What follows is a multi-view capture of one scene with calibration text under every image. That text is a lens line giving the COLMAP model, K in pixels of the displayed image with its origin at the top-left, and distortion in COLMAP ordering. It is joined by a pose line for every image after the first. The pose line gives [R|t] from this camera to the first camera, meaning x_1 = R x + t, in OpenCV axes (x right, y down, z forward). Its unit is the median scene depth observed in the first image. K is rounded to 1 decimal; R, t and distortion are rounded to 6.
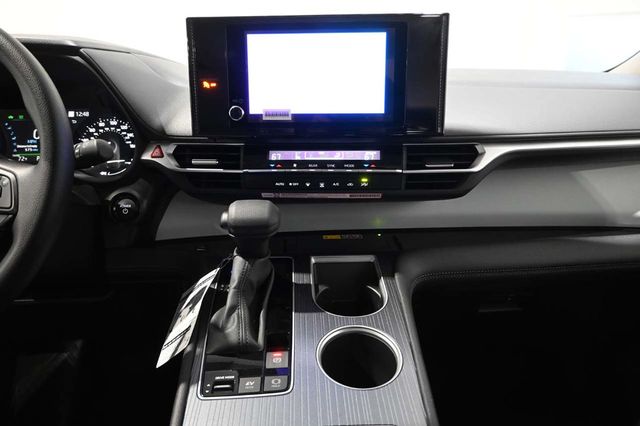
lens RADIAL K [[456.8, 0, 320.0], [0, 456.8, 213.0], [0, 0, 1]] dist [-0.001998, -0.000289]
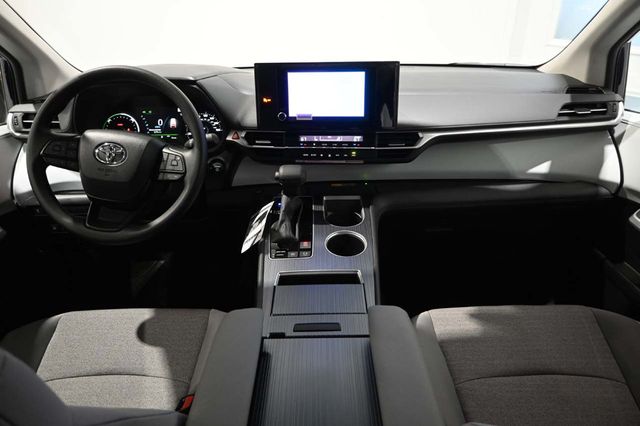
lens RADIAL K [[456.8, 0, 320.0], [0, 456.8, 213.0], [0, 0, 1]] dist [-0.001998, -0.000289]
pose [[0.999059, 0.008014, -0.042617, 0.044887], [-0.003019, 0.993244, 0.116005, -0.045904], [0.043258, -0.115767, 0.992334, -0.788443]]
